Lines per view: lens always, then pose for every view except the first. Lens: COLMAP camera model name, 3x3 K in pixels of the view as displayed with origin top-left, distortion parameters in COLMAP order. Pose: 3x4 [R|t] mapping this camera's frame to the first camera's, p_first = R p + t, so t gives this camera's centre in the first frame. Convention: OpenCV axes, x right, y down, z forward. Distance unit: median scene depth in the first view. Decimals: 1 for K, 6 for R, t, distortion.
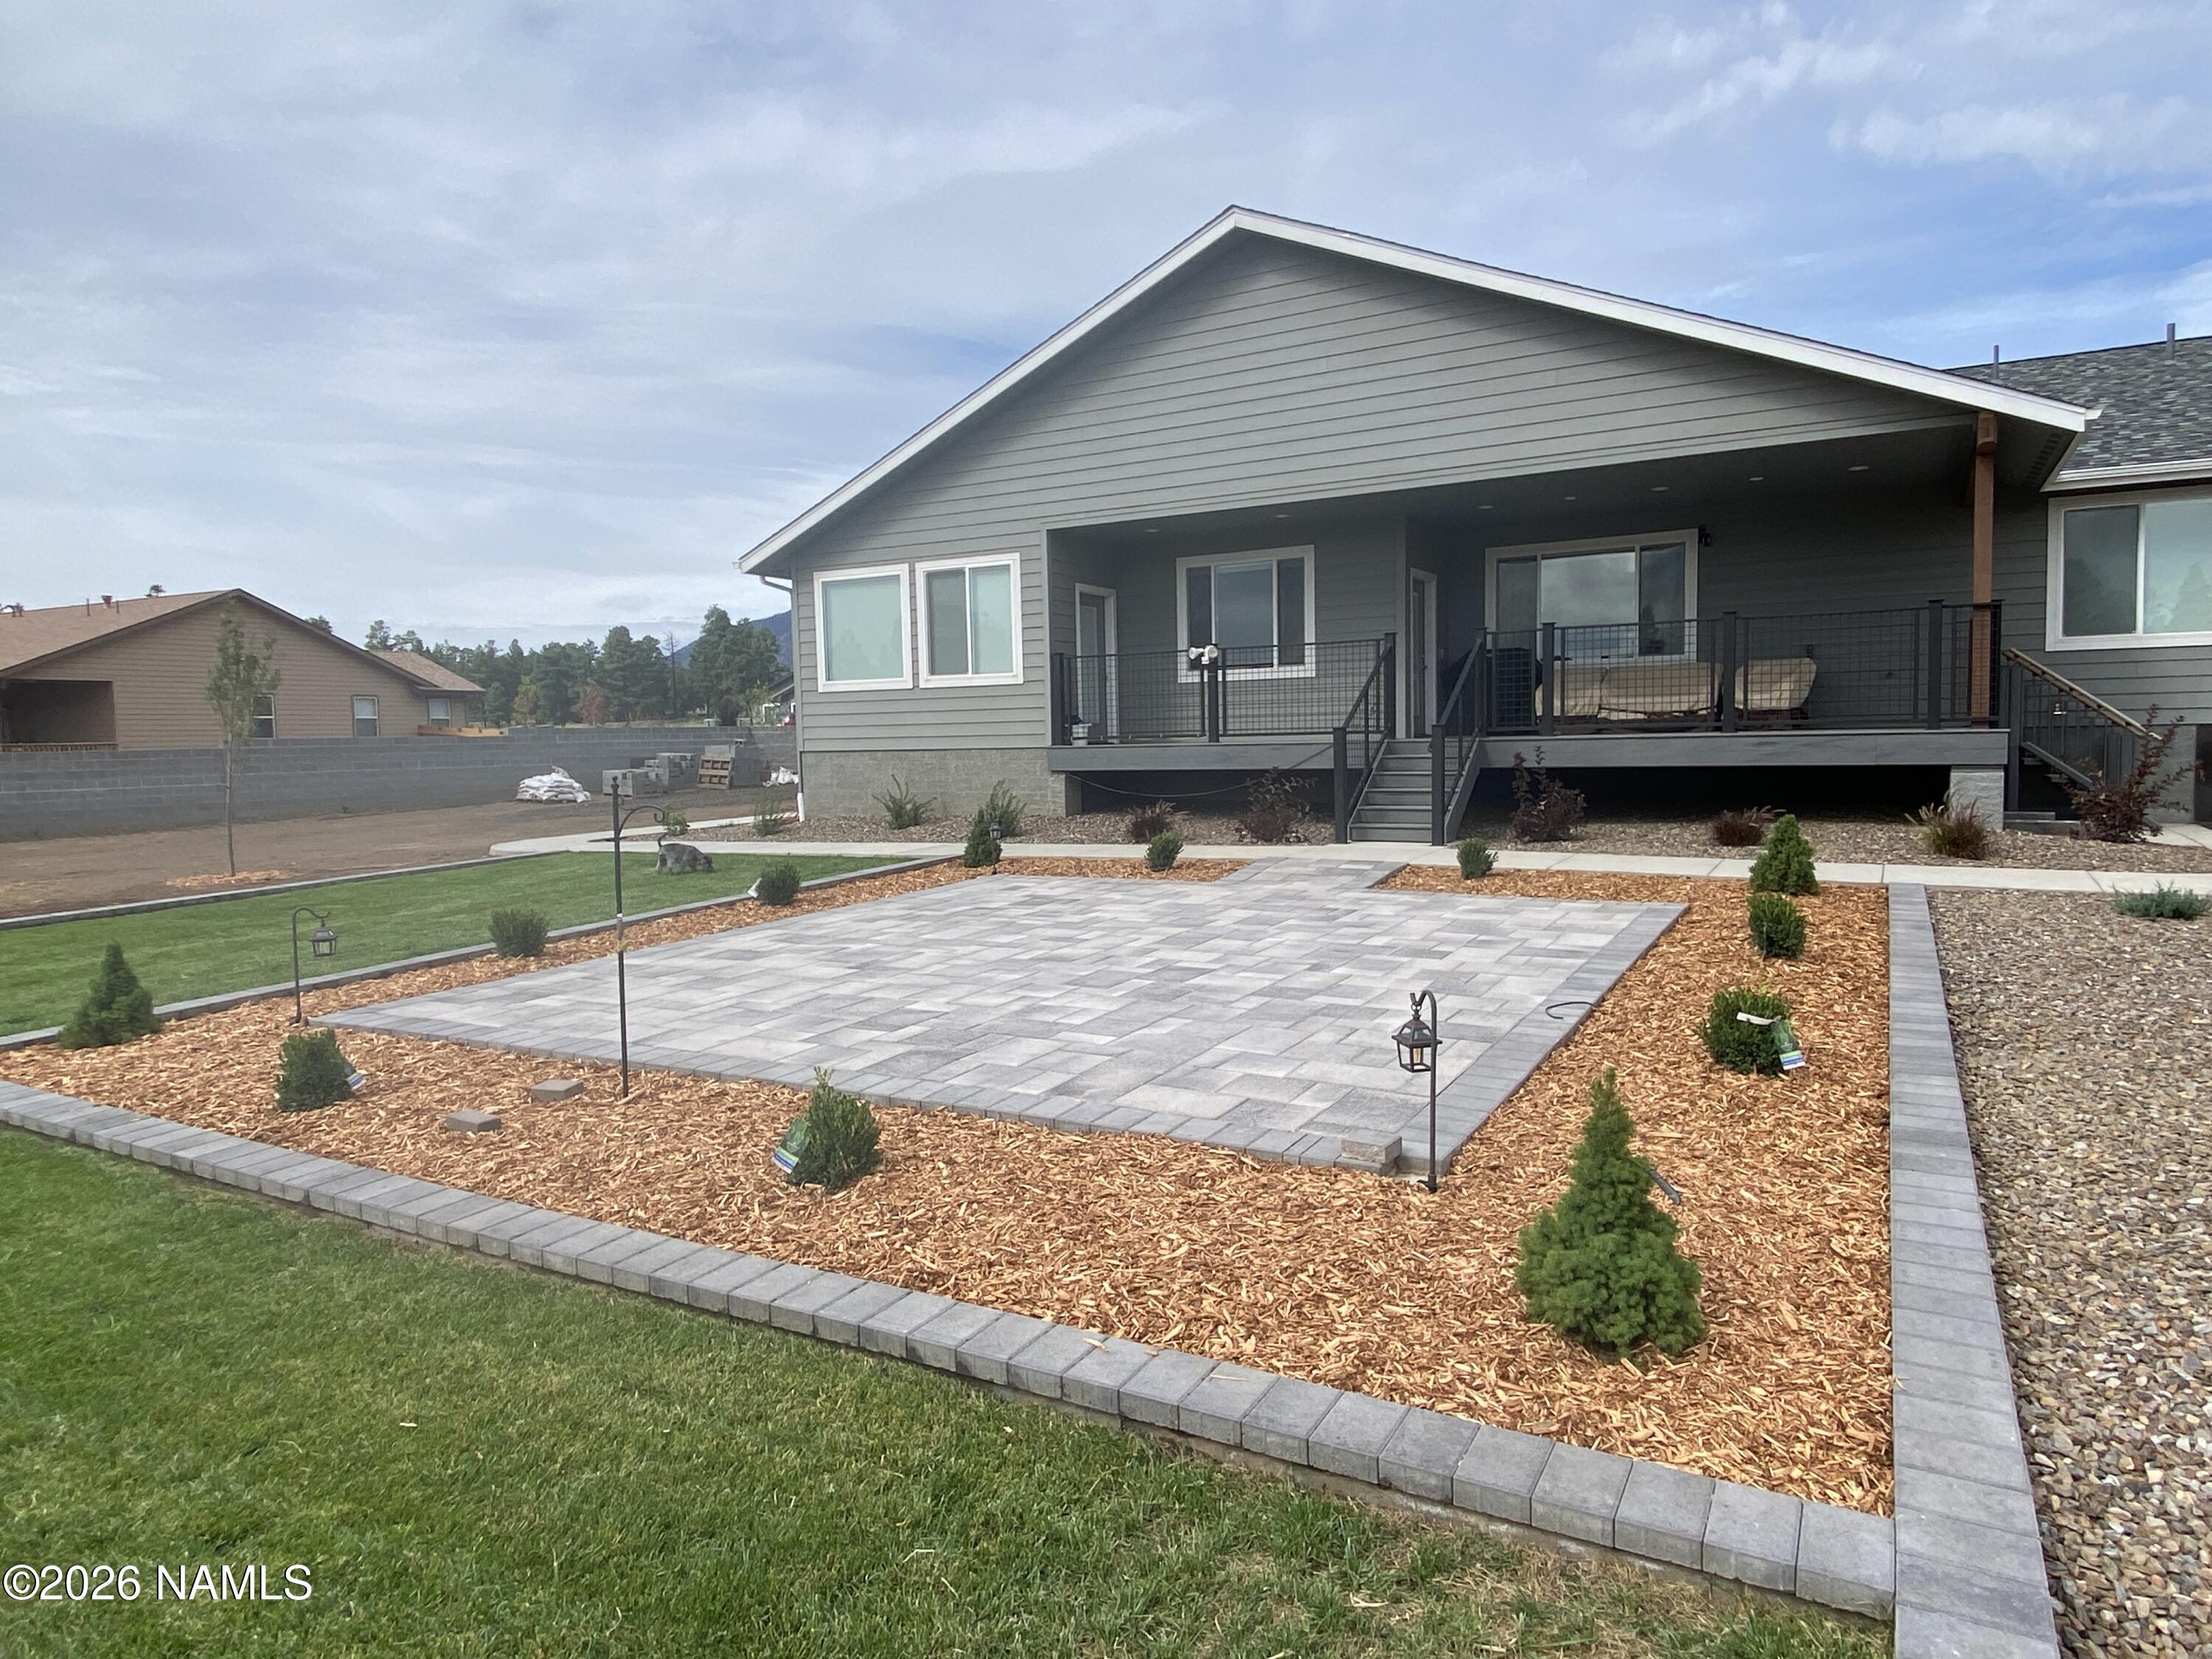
lens RADIAL K [[1335.9, 0, 1113.6], [0, 1335.9, 824.9], [0, 0, 1]] dist [0.032051, -0.040871]
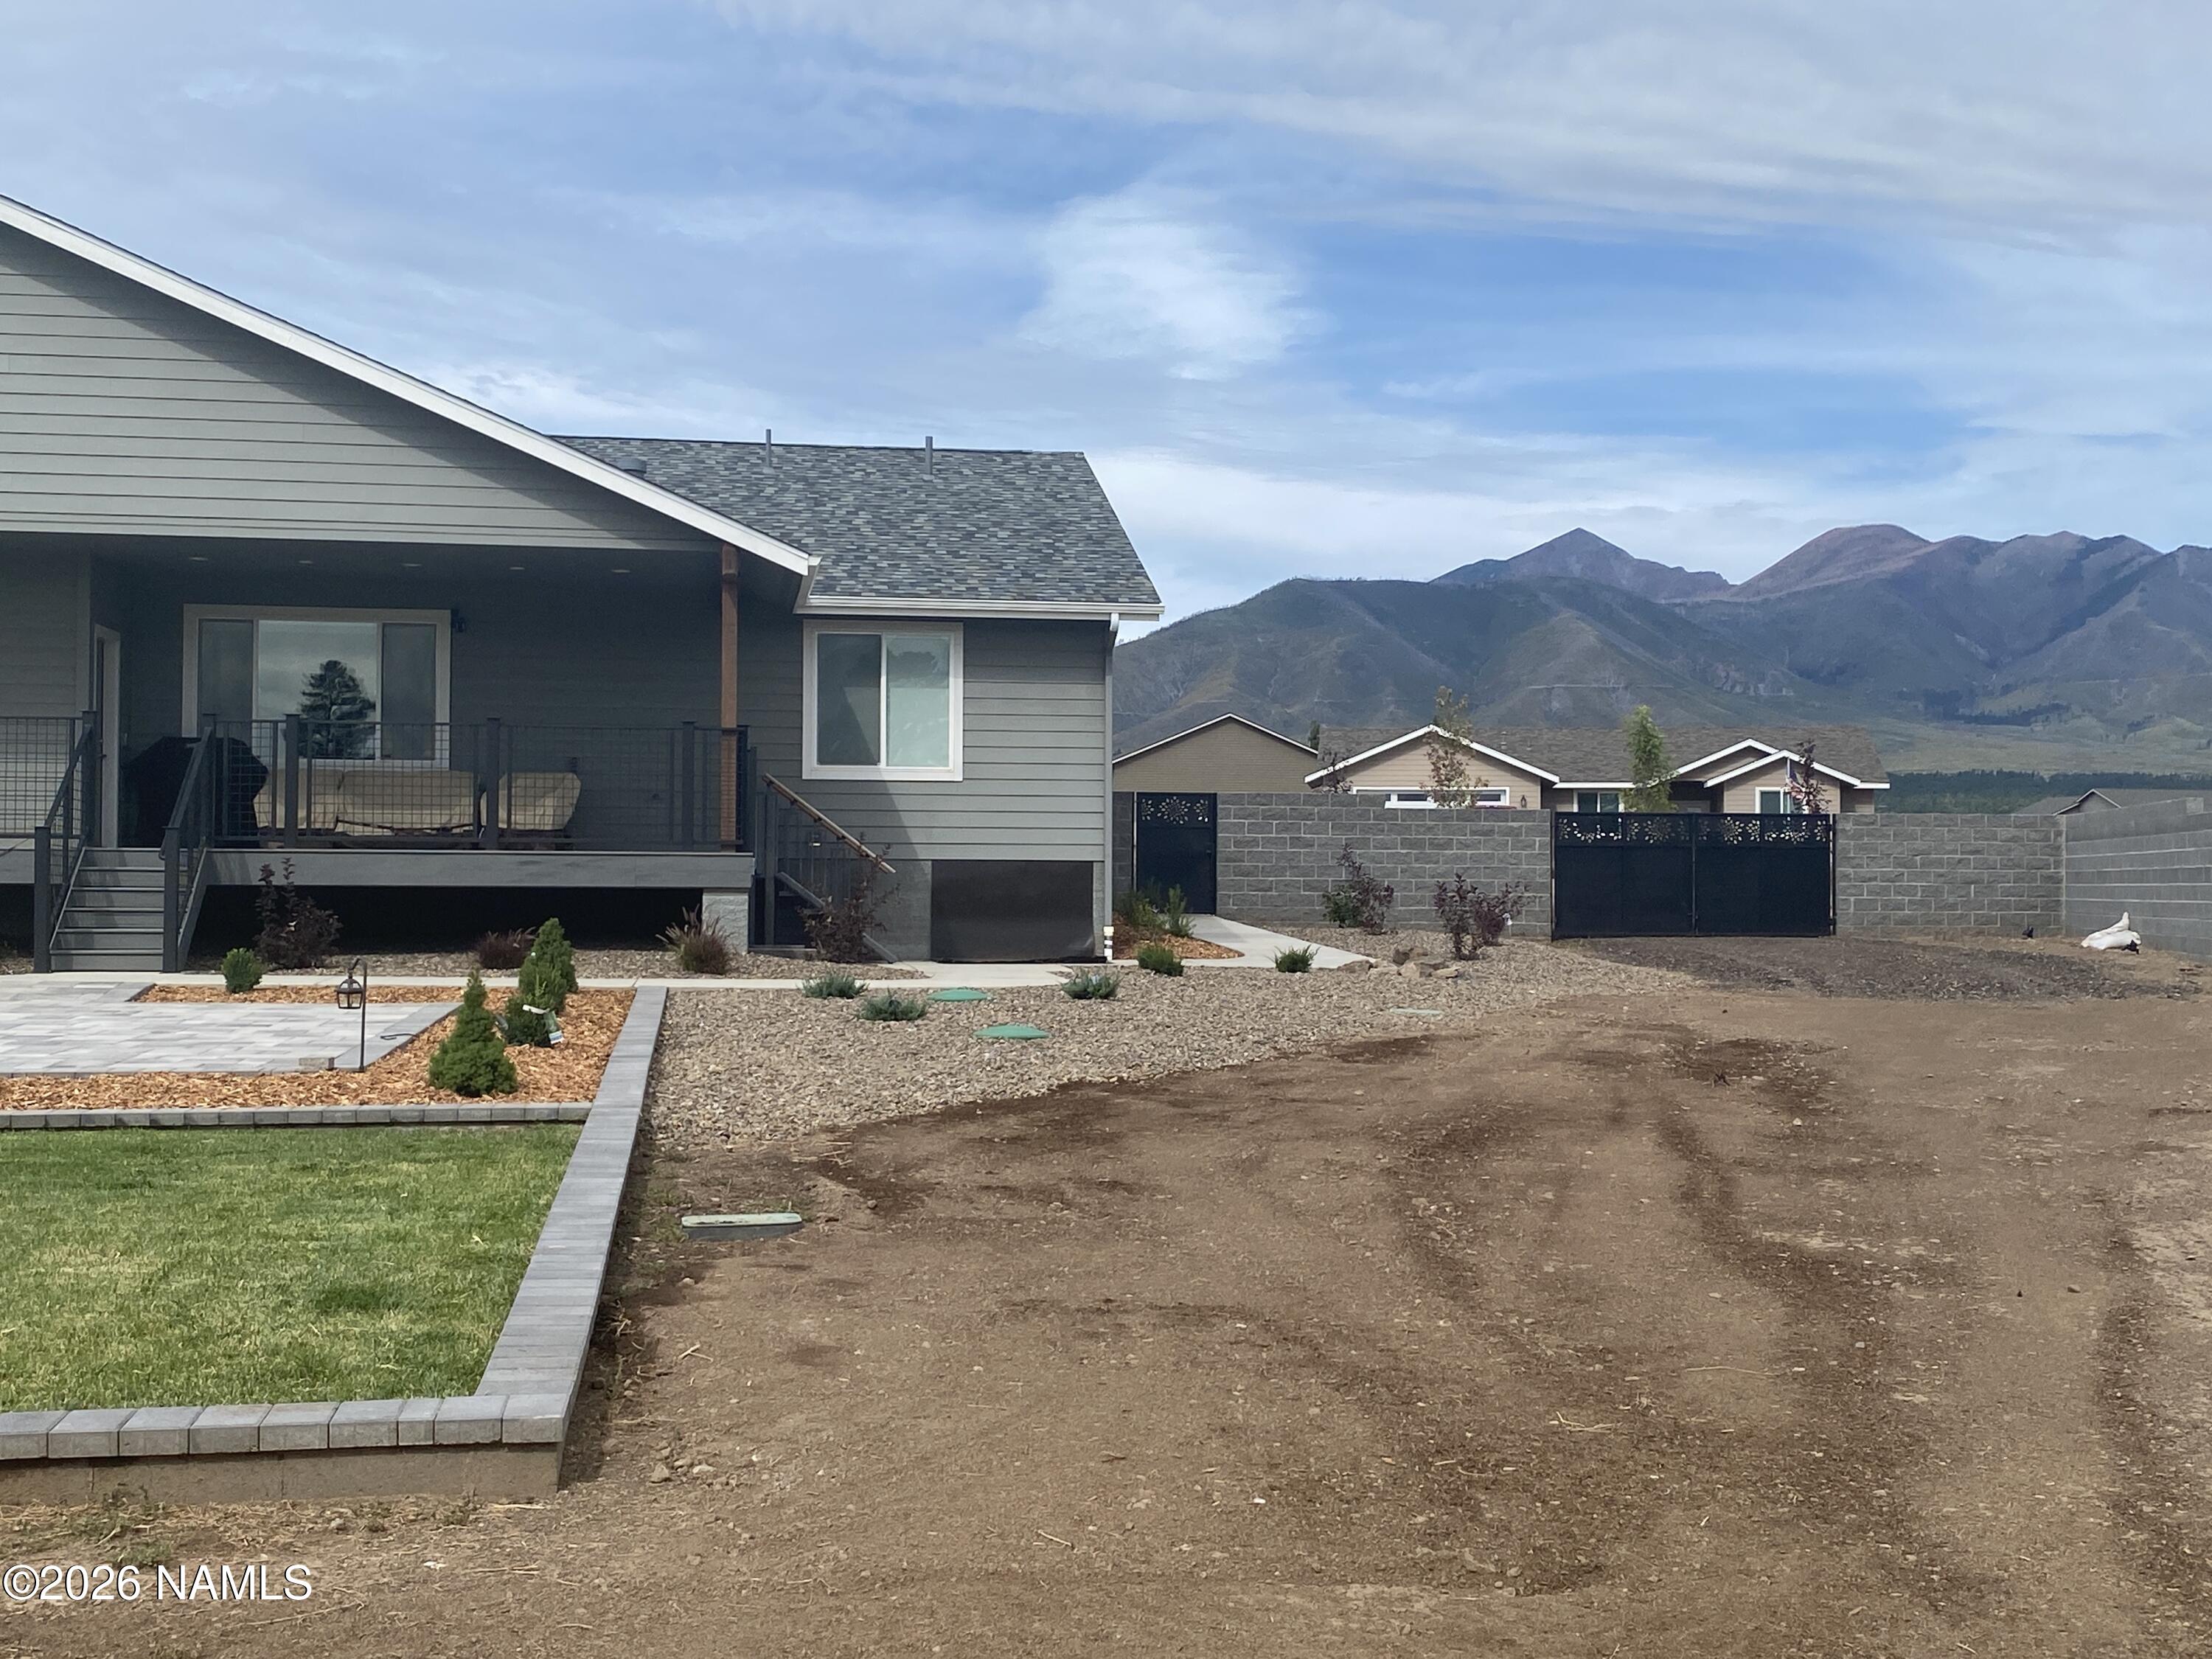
lens RADIAL K [[2736.5, 0, 1109.3], [0, 2736.5, 823.7], [0, 0, 1]] dist [0.107693, 0.000000]
pose [[0.786347, 0.040720, 0.616442, -0.301889], [0.018037, 0.995887, -0.088793, 0.071906], [-0.617522, 0.080941, 0.782378, -0.597321]]
